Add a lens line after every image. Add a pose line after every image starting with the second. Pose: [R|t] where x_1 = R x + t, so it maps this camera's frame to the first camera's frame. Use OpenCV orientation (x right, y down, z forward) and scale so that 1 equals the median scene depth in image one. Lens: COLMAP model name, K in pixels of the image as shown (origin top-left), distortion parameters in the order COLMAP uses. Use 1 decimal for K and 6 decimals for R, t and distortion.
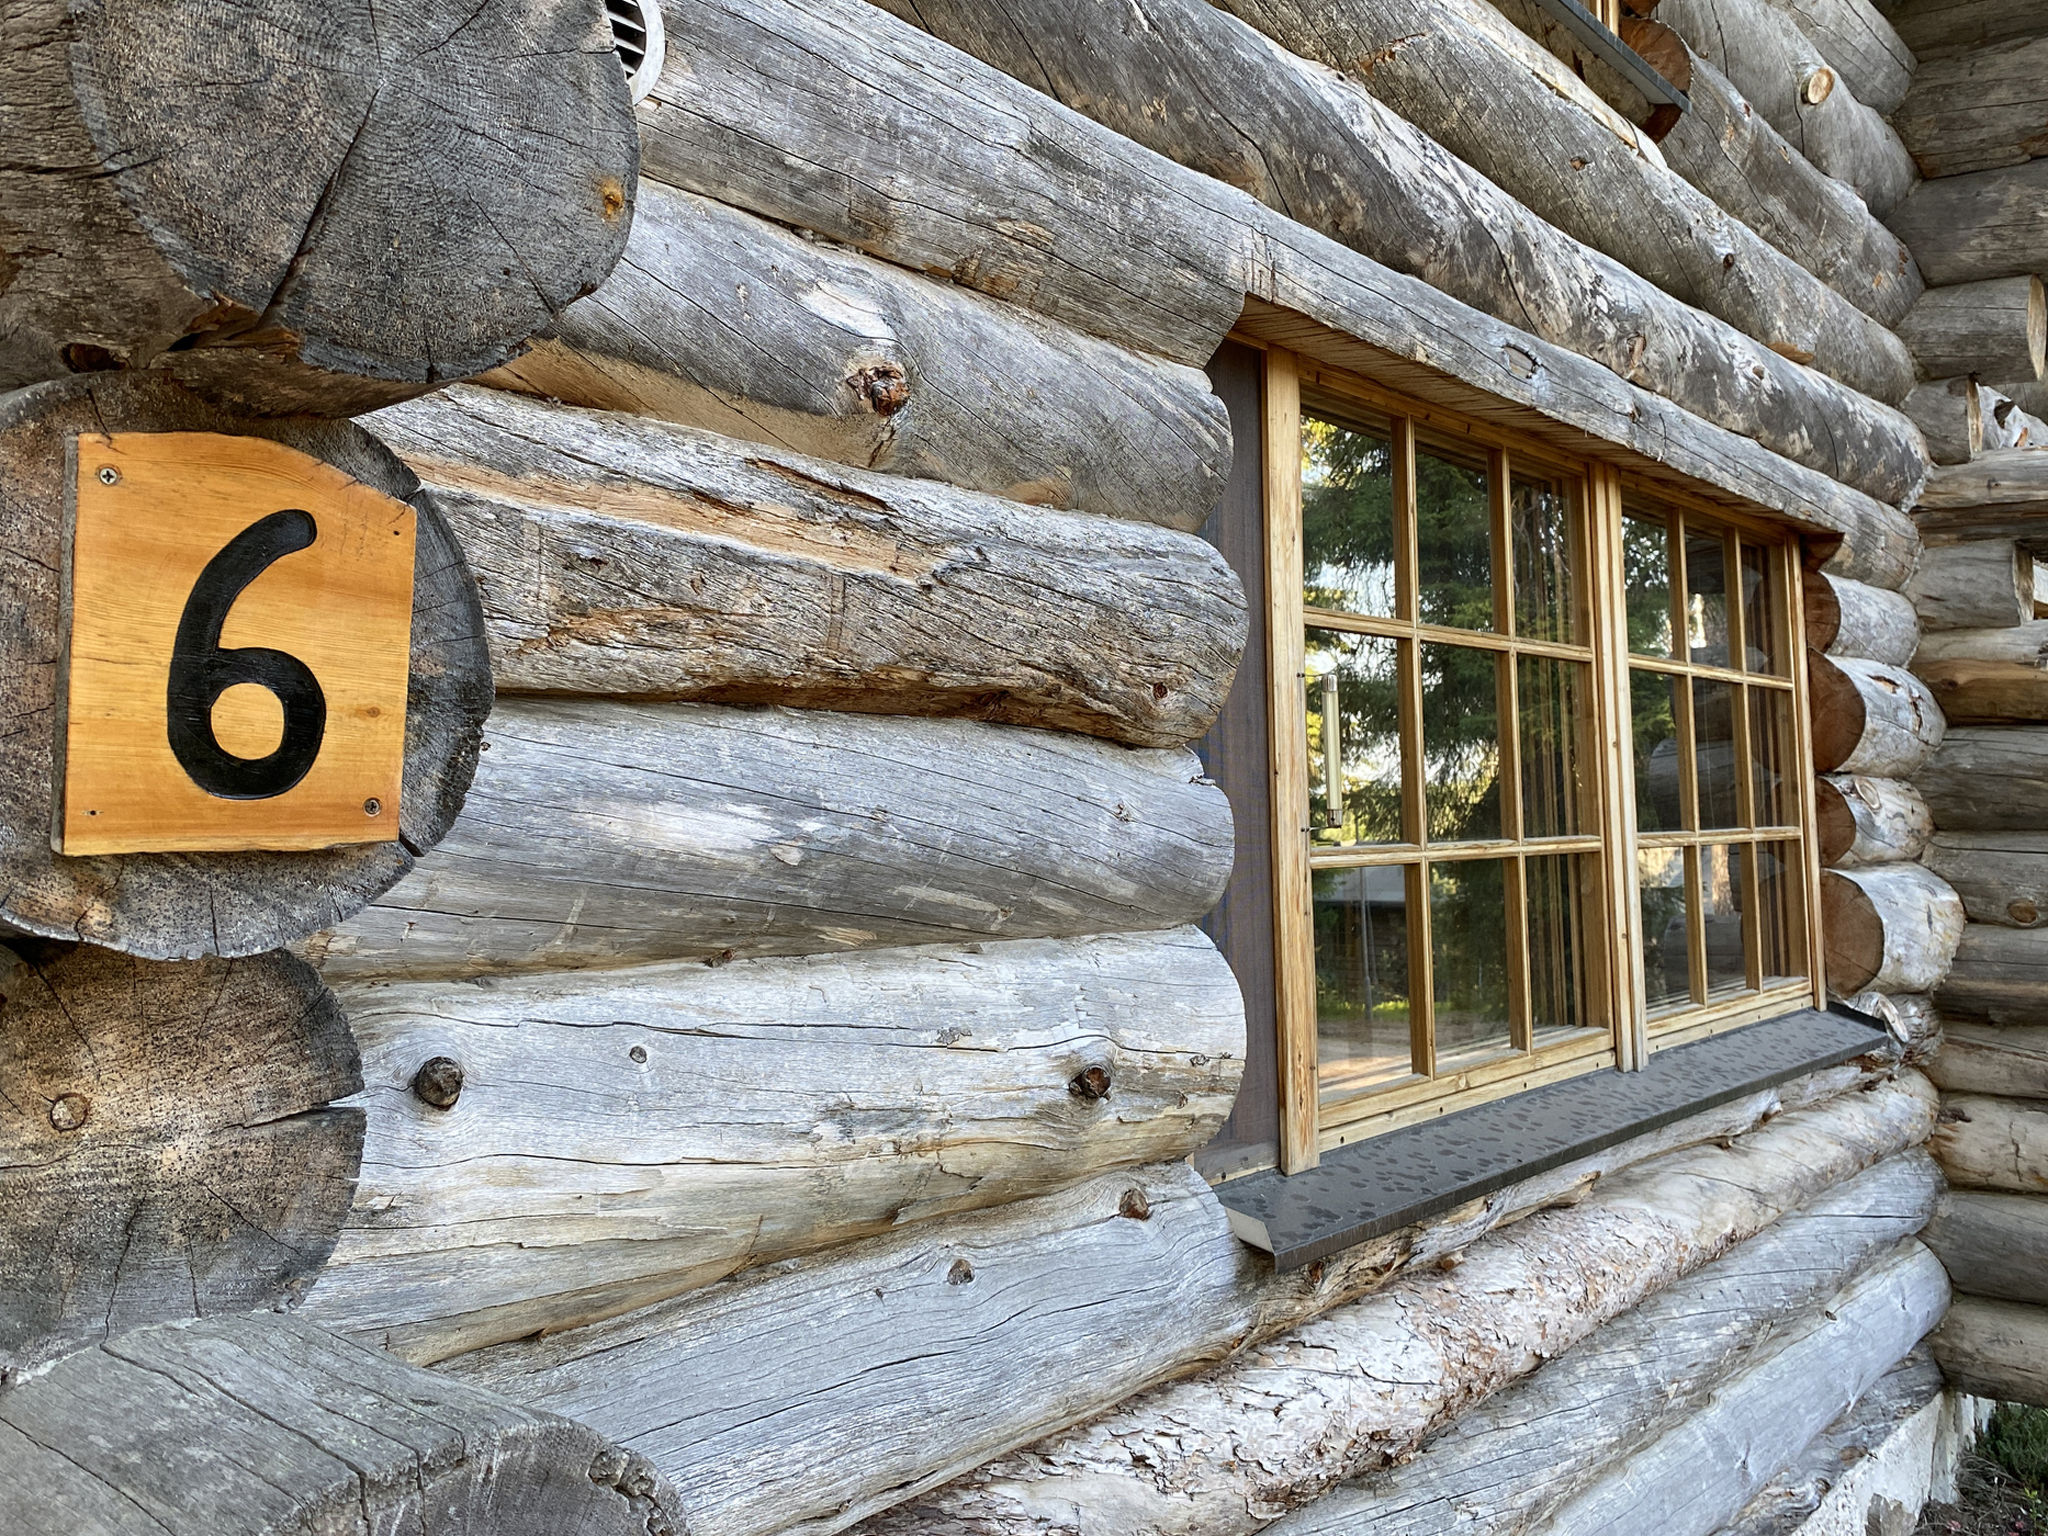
lens RADIAL K [[1789.1, 0, 947.6], [0, 1789.1, 668.8], [0, 0, 1]] dist [0.122343, -0.211619]
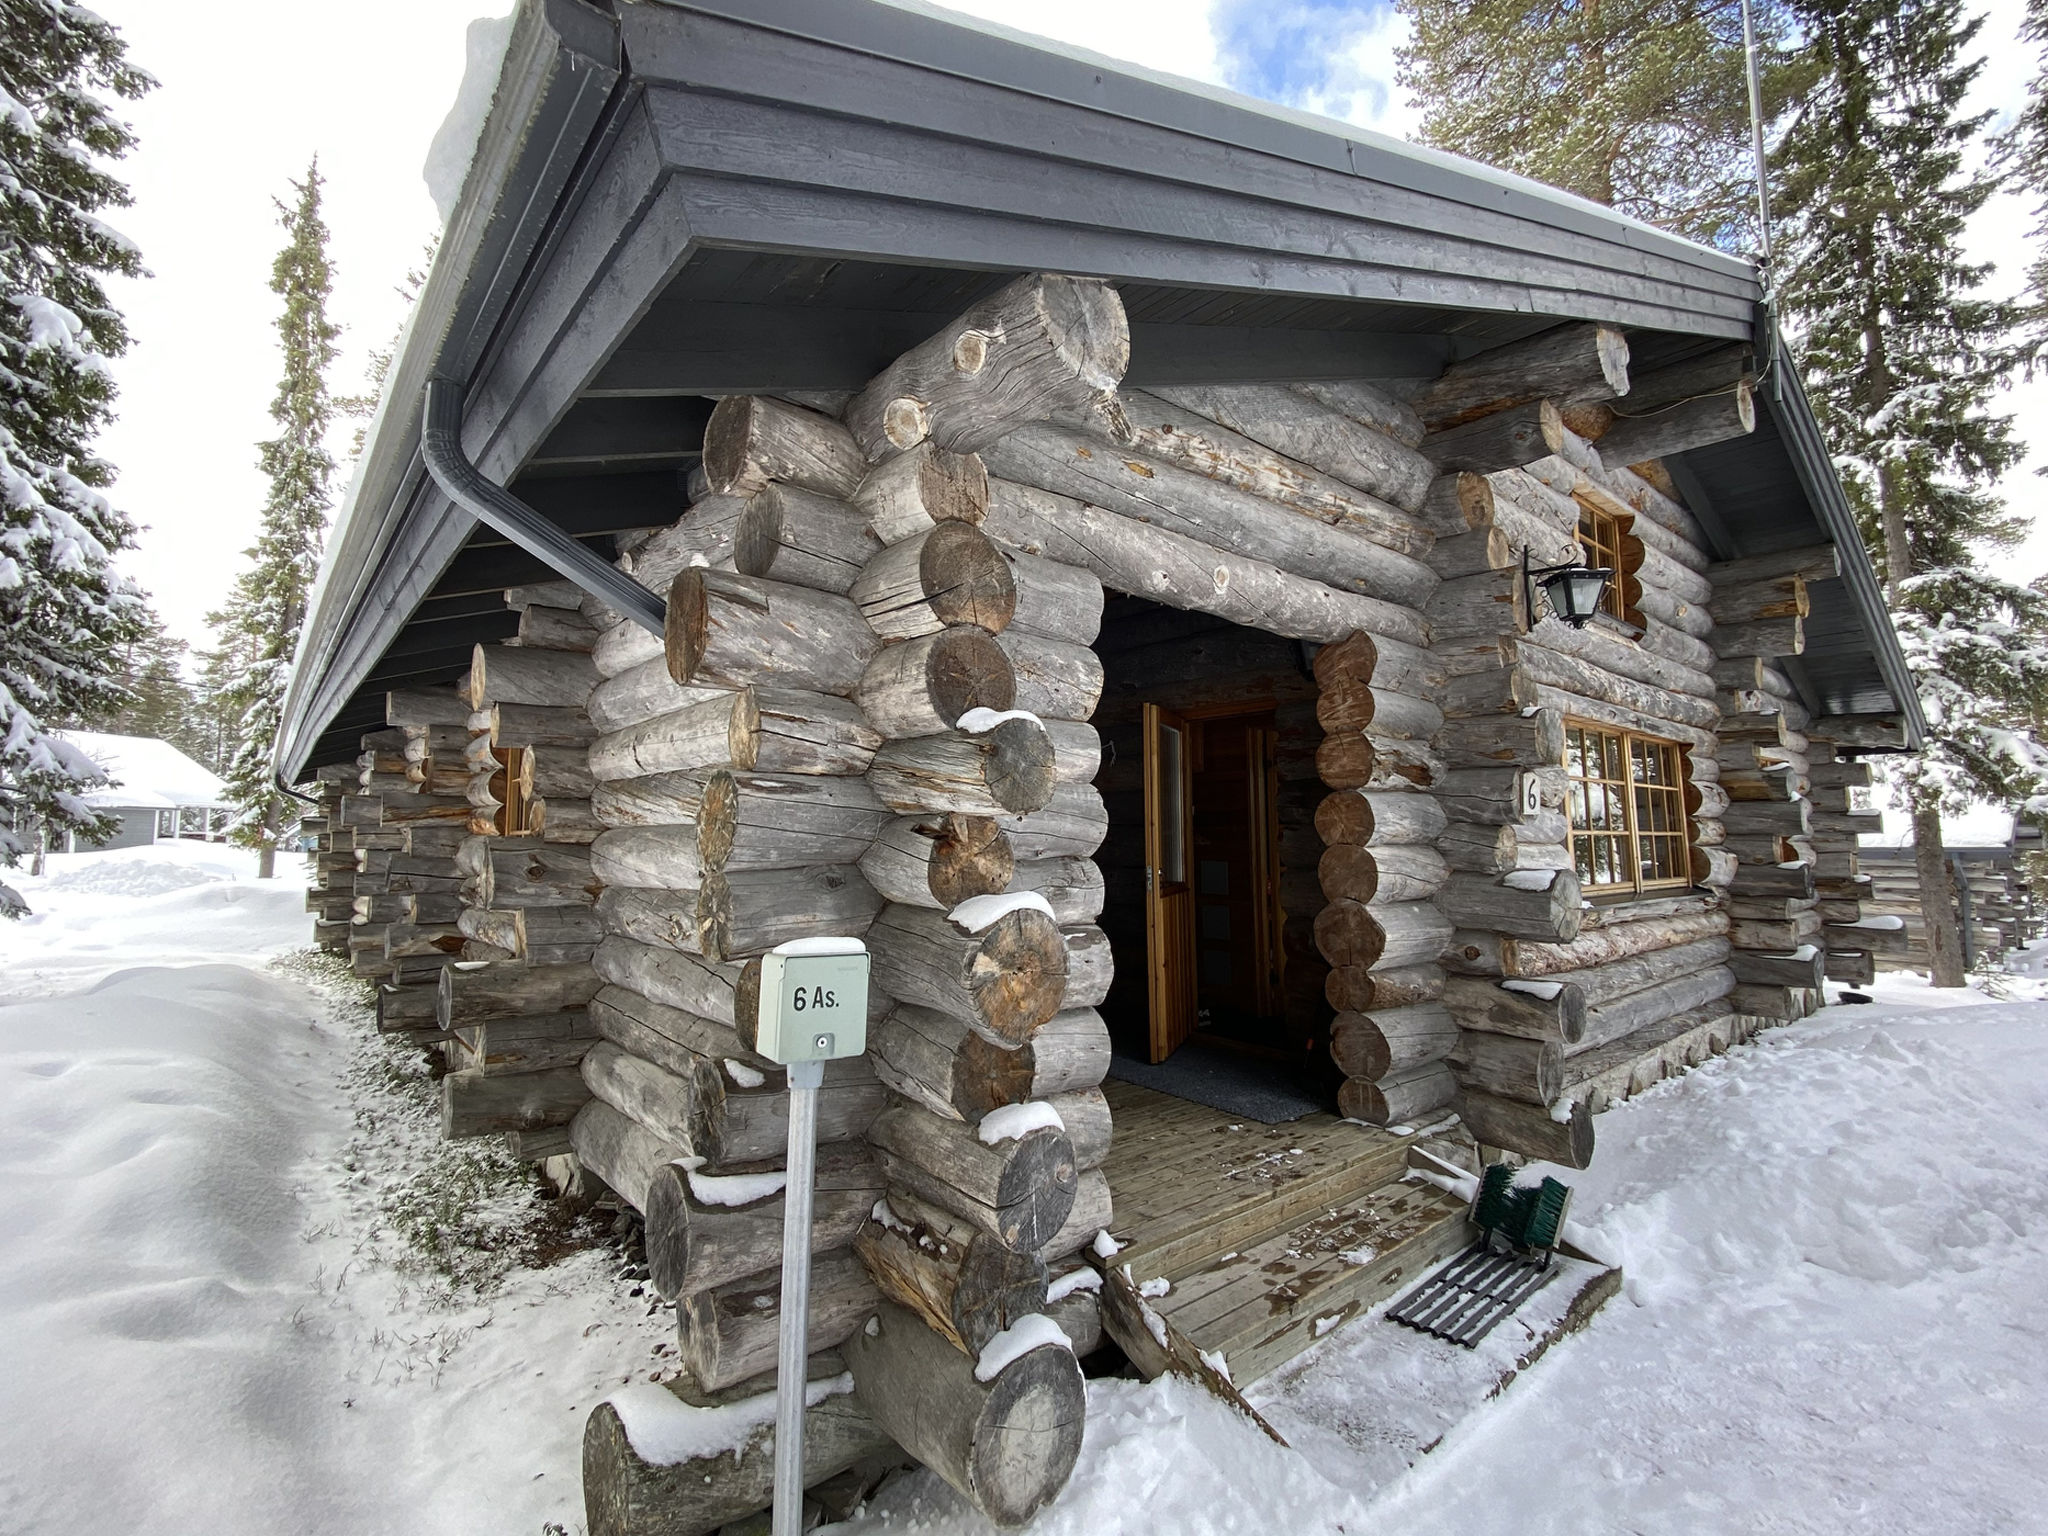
lens RADIAL K [[924.8, 0, 1028.5], [0, 924.8, 759.3], [0, 0, 1]] dist [0.000614, -0.000022]
pose [[0.988404, -0.016453, -0.150956, -0.973742], [0.013189, 0.999658, -0.022600, -0.051358], [0.151276, 0.020347, 0.988282, -1.830022]]
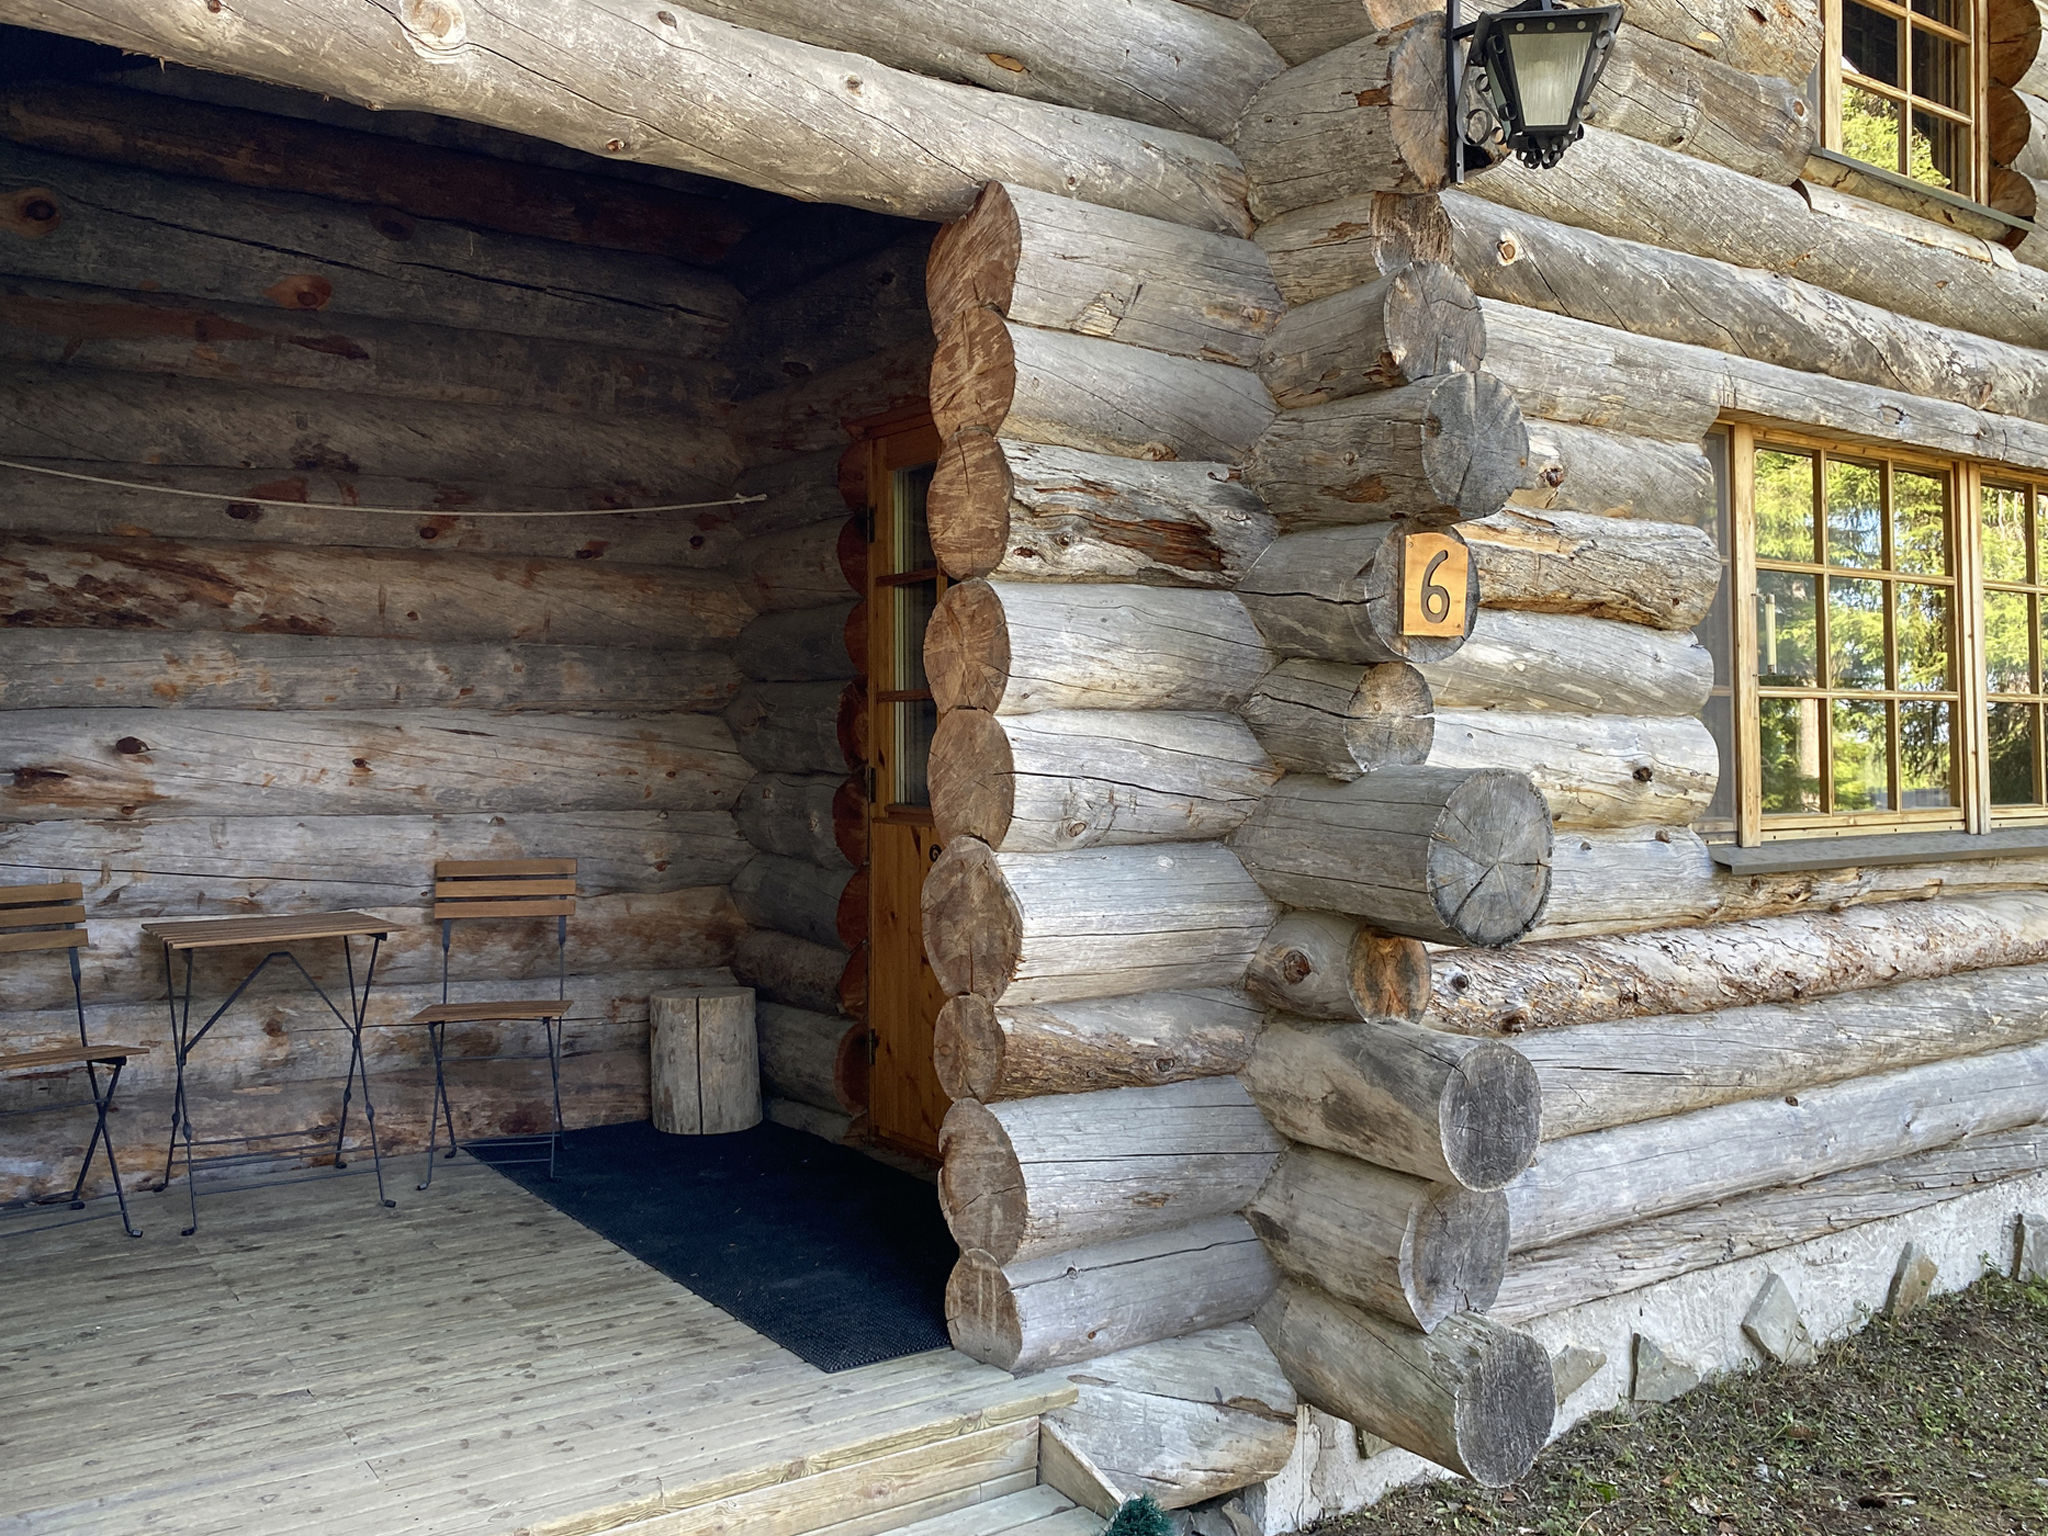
lens RADIAL K [[1785.5, 0, 1022.0], [0, 1785.5, 715.4], [0, 0, 1]] dist [0.055434, -0.075375]
pose [[0.974300, -0.006820, -0.225151, -0.163047], [0.018714, 0.998537, 0.050732, 0.024770], [0.224476, -0.053642, 0.973002, -1.294608]]
